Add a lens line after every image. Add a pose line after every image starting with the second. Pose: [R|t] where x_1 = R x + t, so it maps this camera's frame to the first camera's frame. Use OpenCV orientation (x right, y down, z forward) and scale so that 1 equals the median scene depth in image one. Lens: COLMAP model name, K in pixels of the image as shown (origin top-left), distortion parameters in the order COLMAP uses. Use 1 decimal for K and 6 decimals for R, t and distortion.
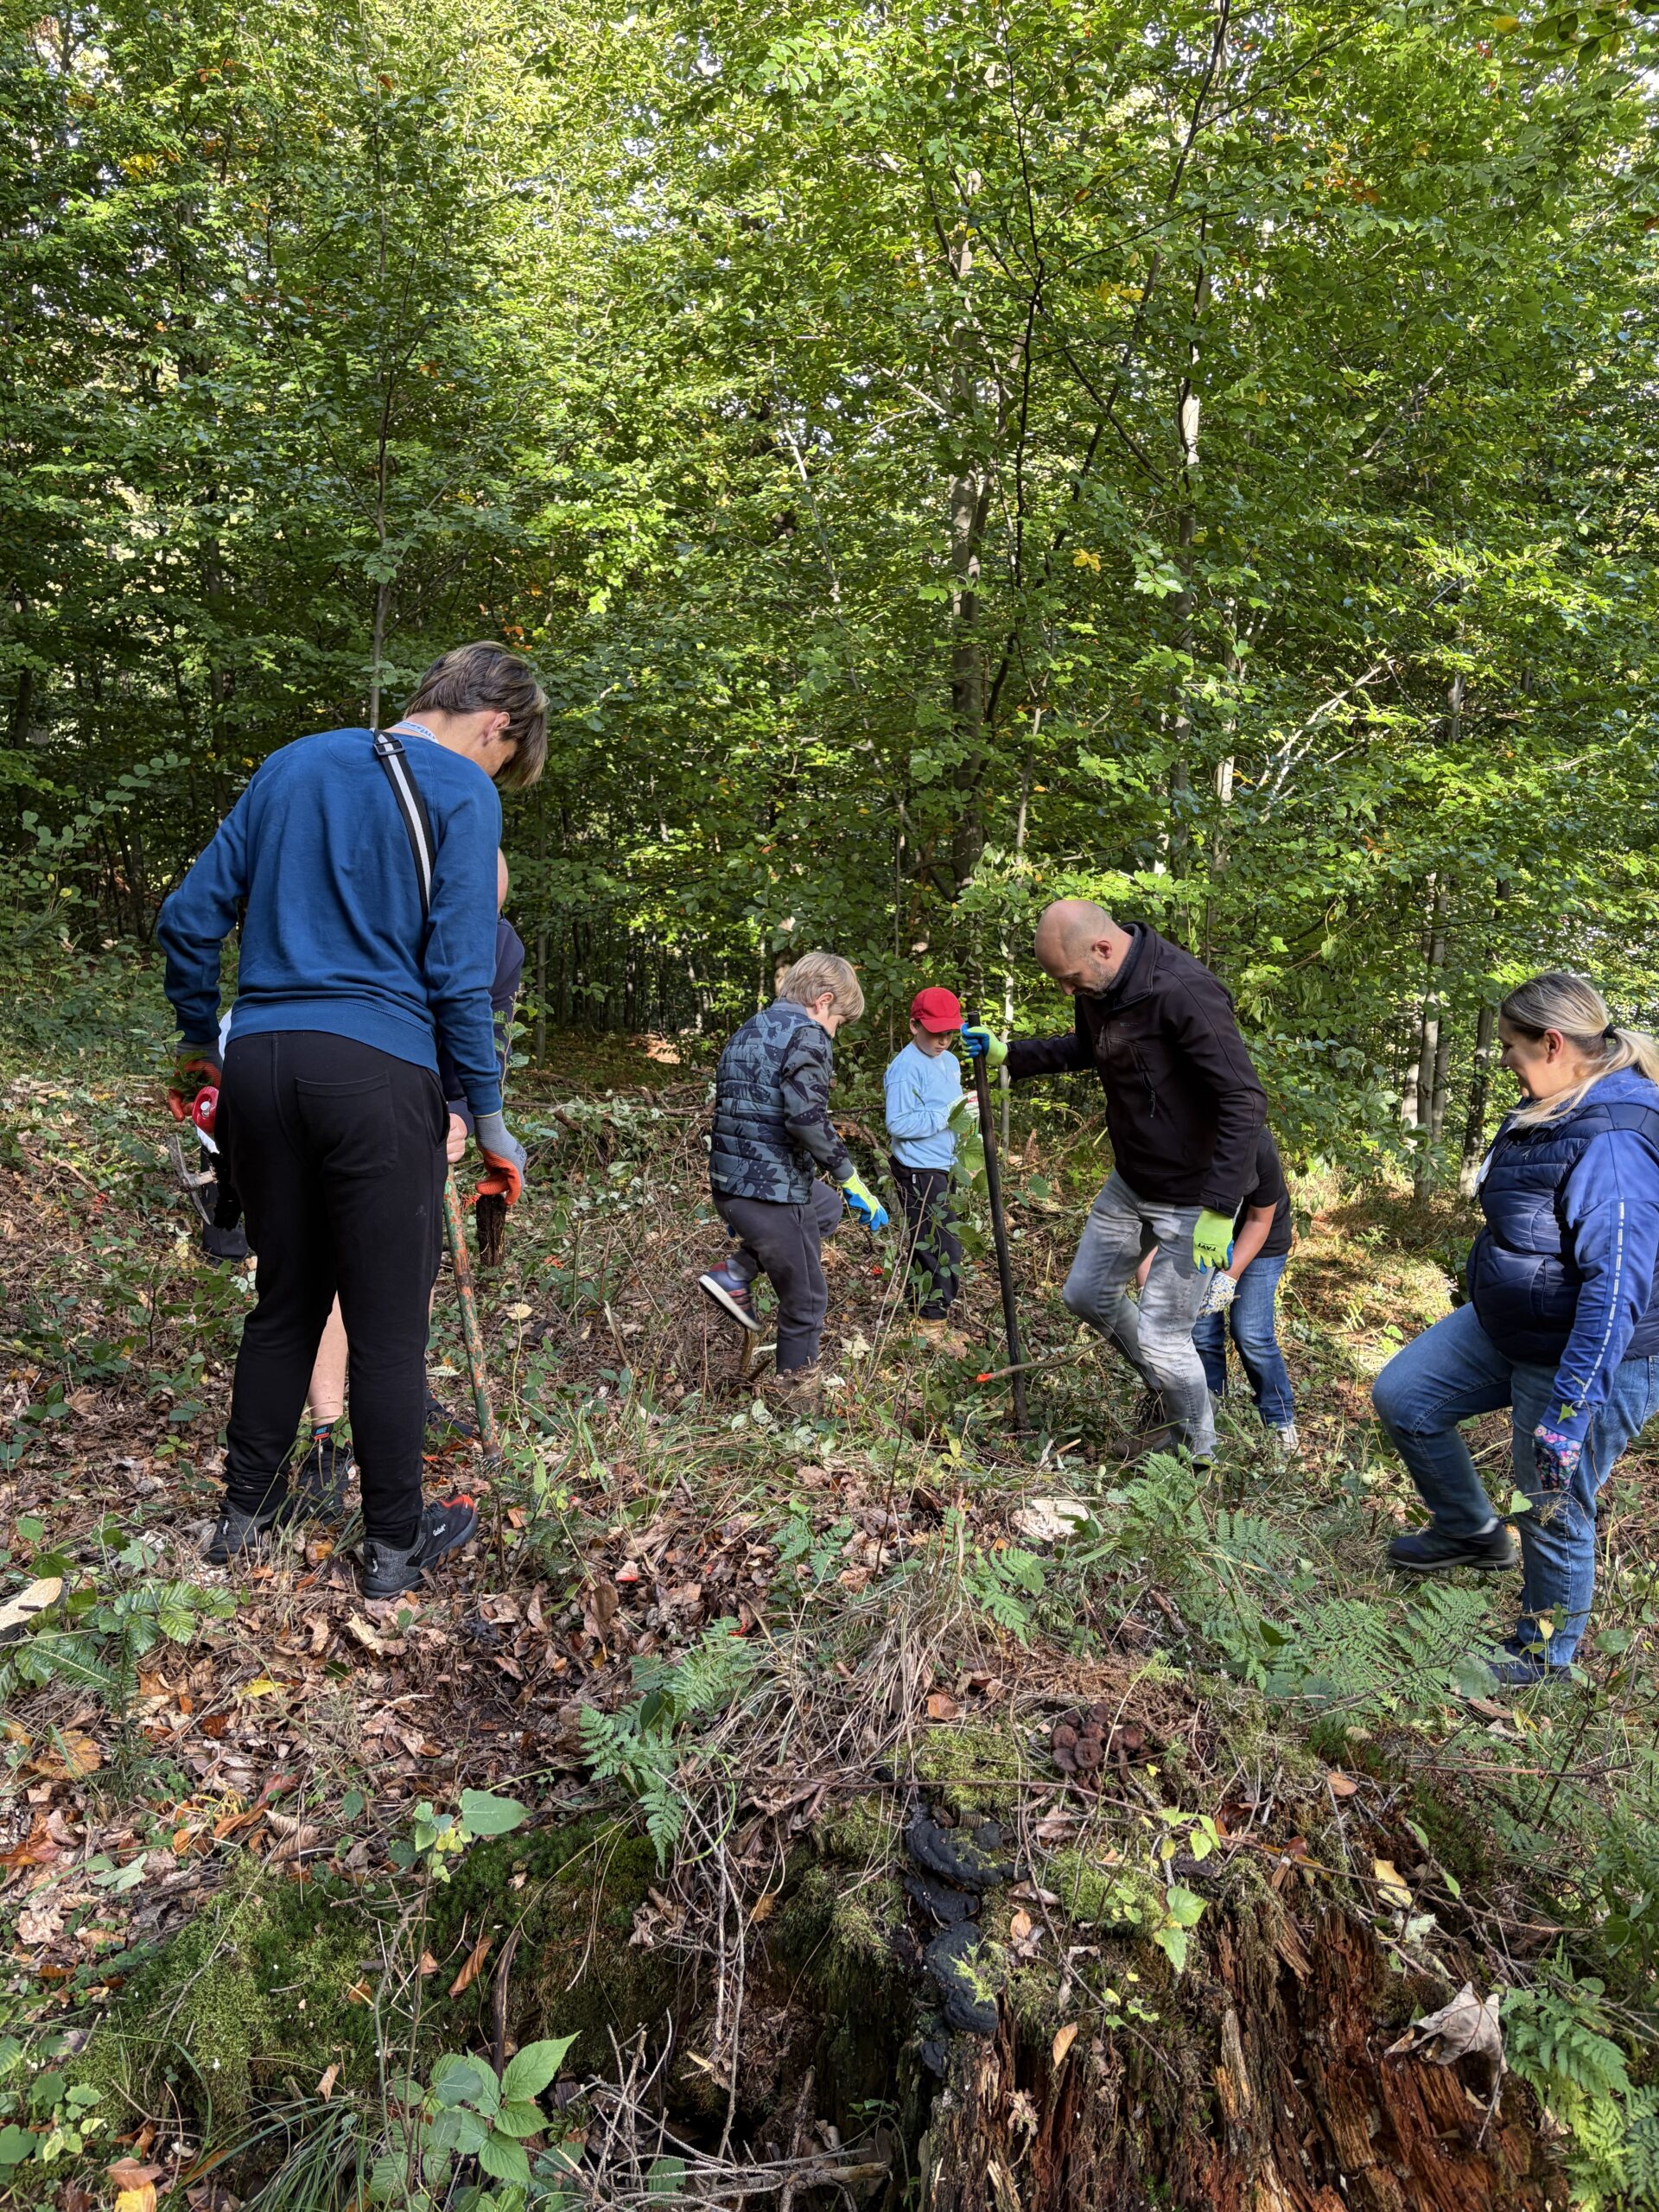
lens RADIAL K [[1680.4, 0, 835.9], [0, 1680.4, 1127.8], [0, 0, 1]] dist [0.100091, -0.152360]
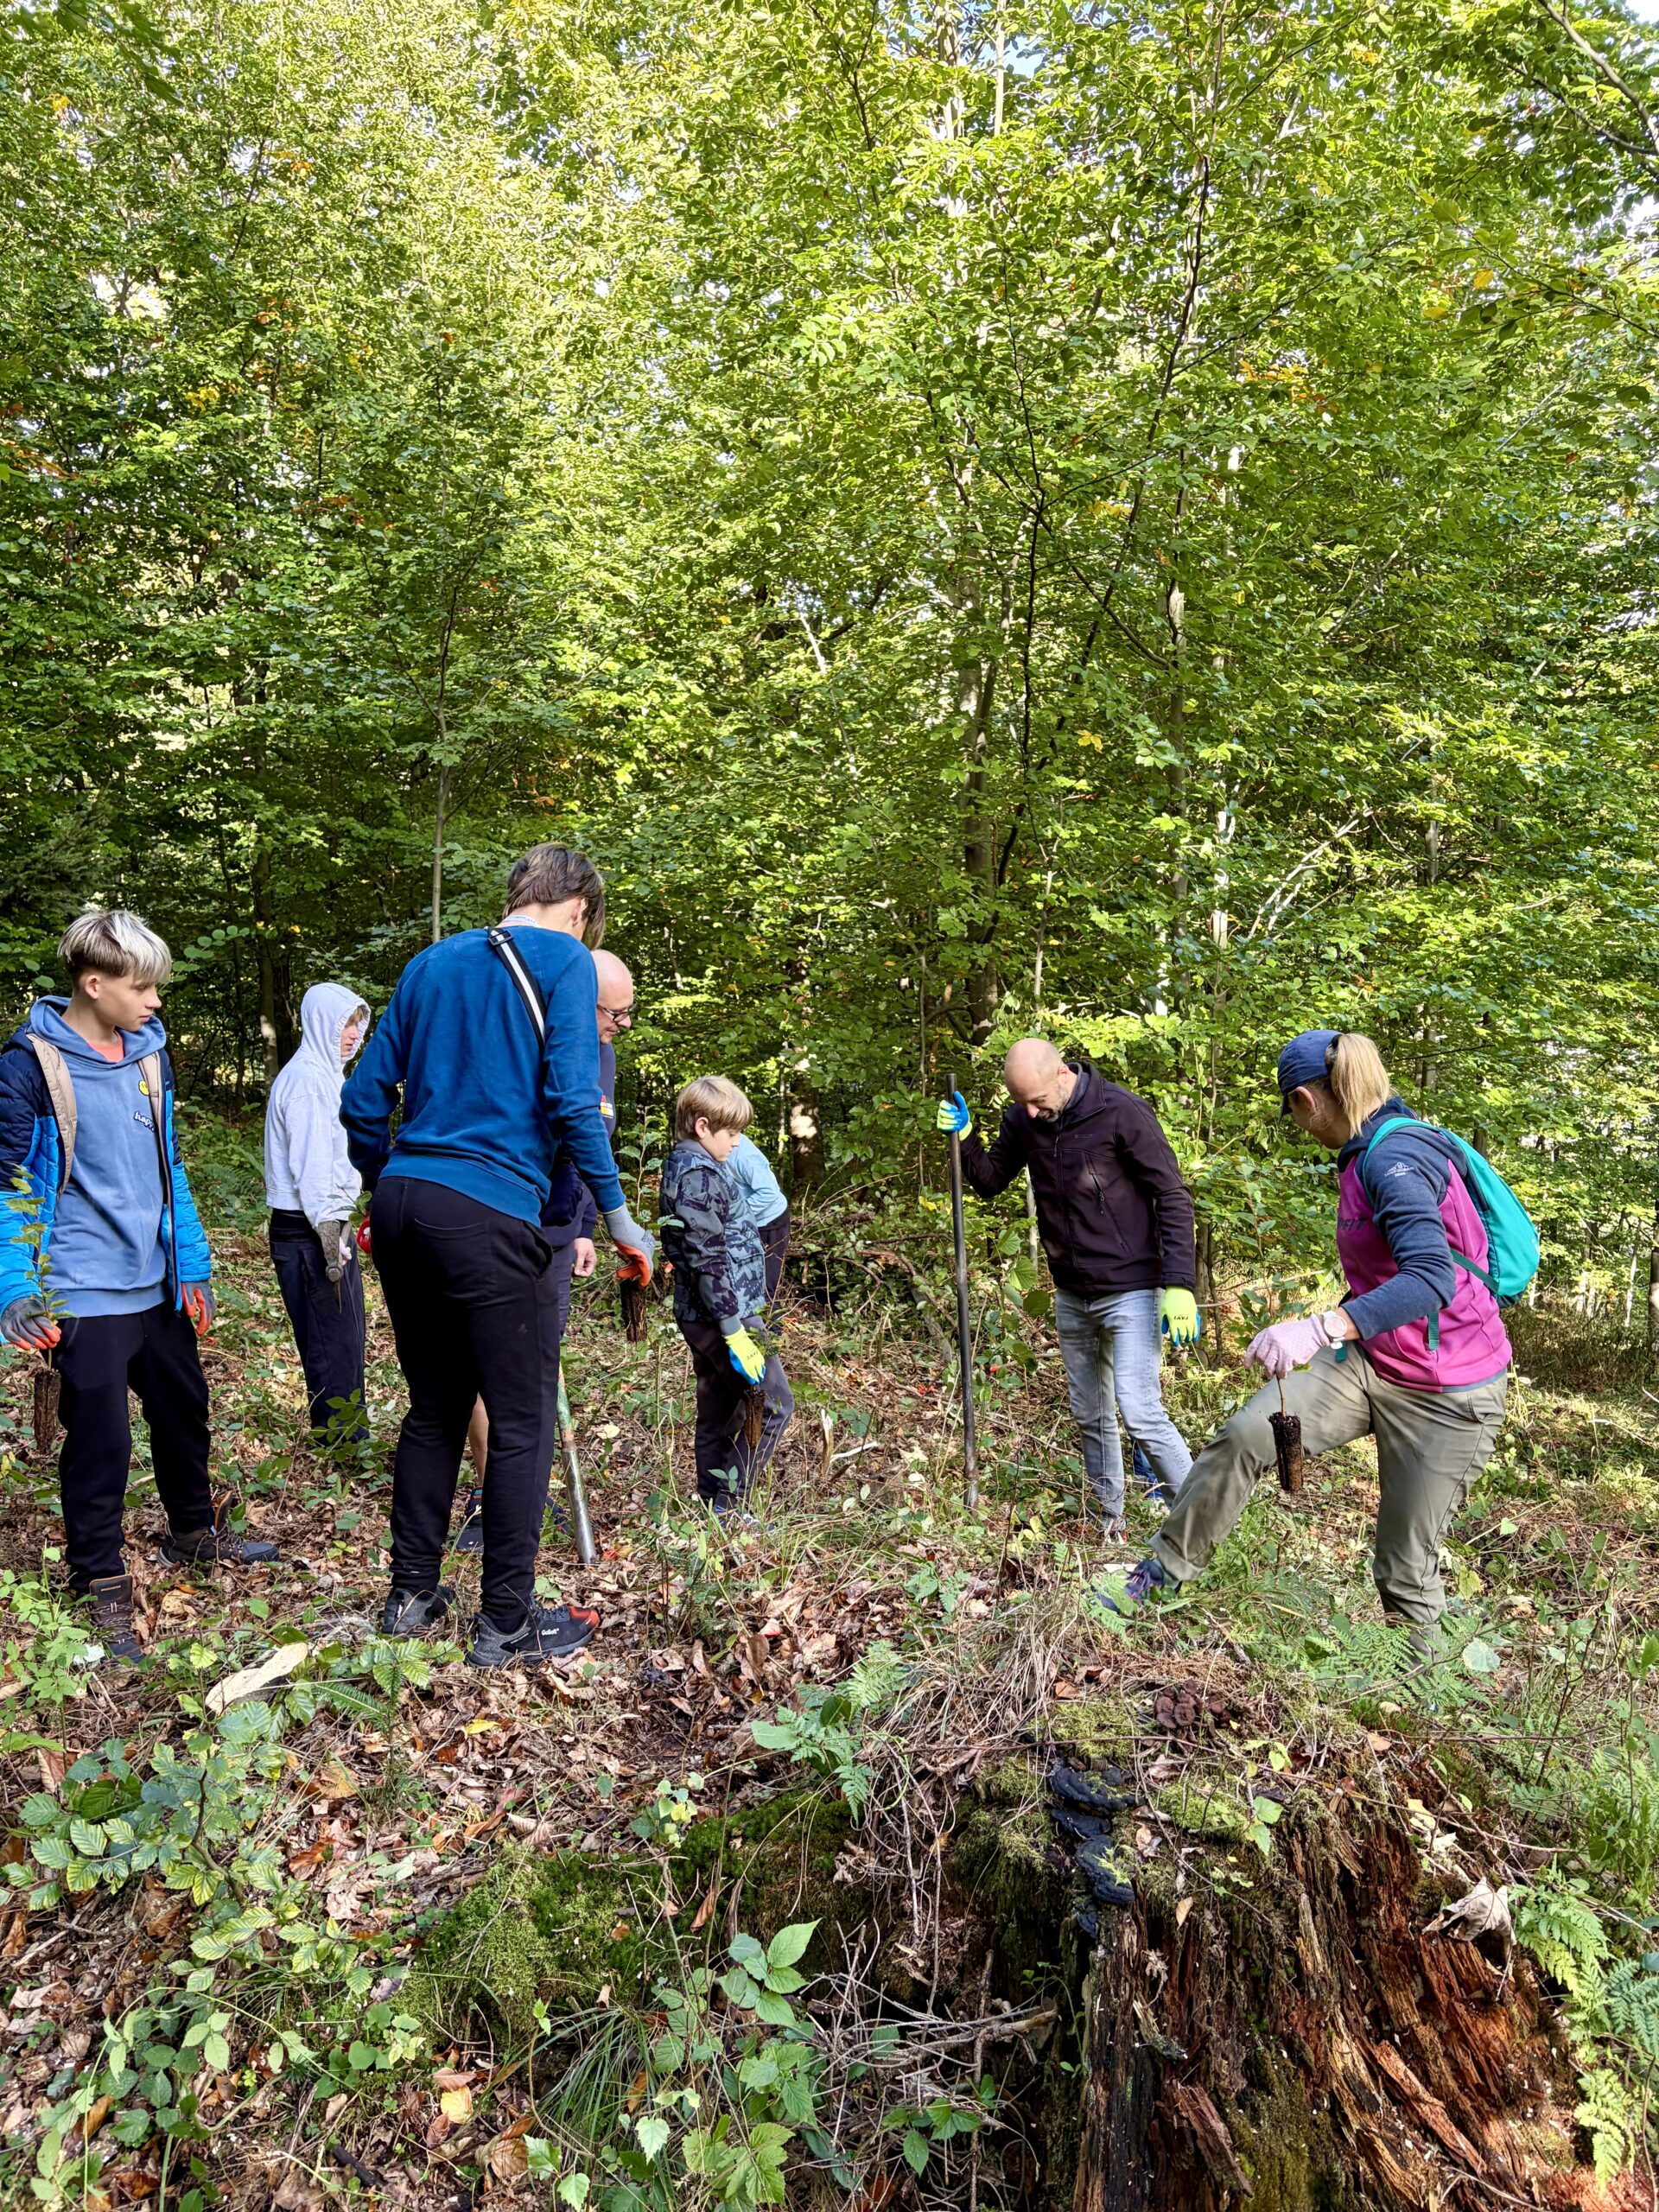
lens RADIAL K [[1695.7, 0, 829.5], [0, 1695.7, 1106.0], [0, 0, 1]] dist [0.075885, -0.125534]
pose [[0.999618, -0.027604, -0.001340, -0.099865], [0.027359, 0.995265, -0.093270, 0.014389], [0.003908, 0.093198, 0.995640, -0.324728]]
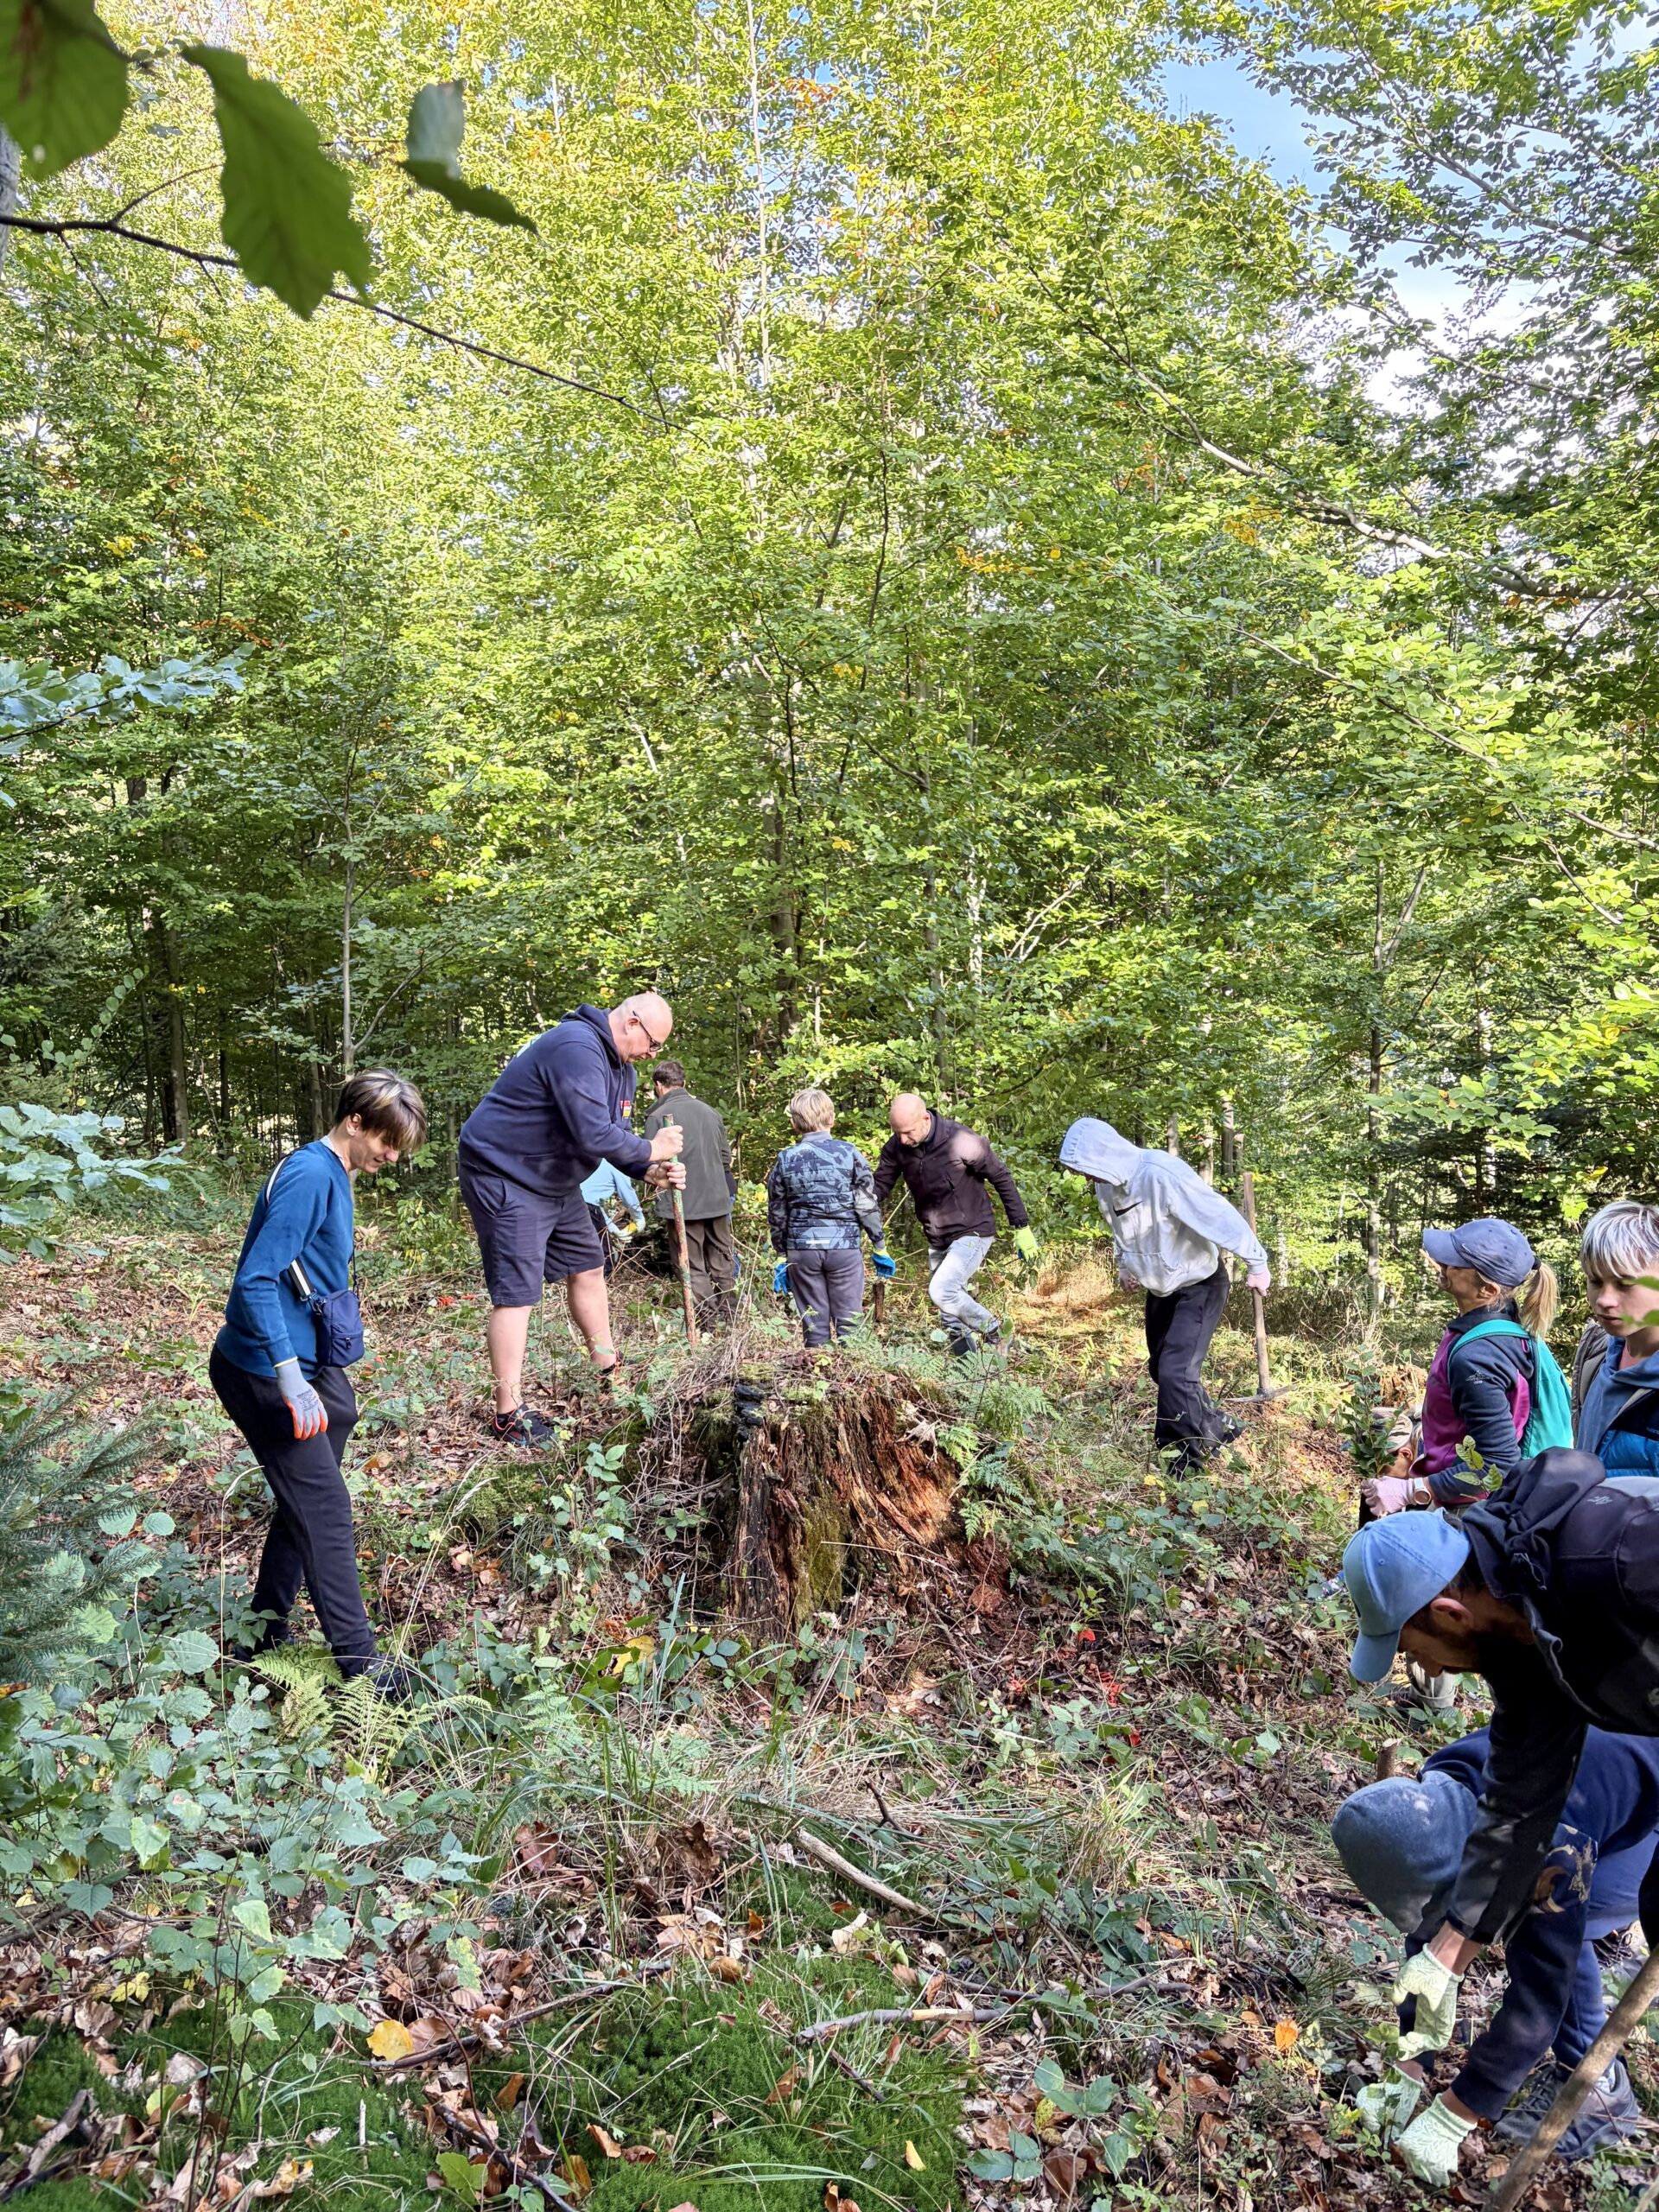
lens RADIAL K [[1680.4, 0, 835.9], [0, 1680.4, 1127.8], [0, 0, 1]] dist [0.100091, -0.152360]
pose [[0.994800, -0.060469, 0.081949, 0.004267], [0.068213, 0.993114, -0.095242, 0.226238], [-0.075626, 0.100336, 0.992075, -1.690223]]
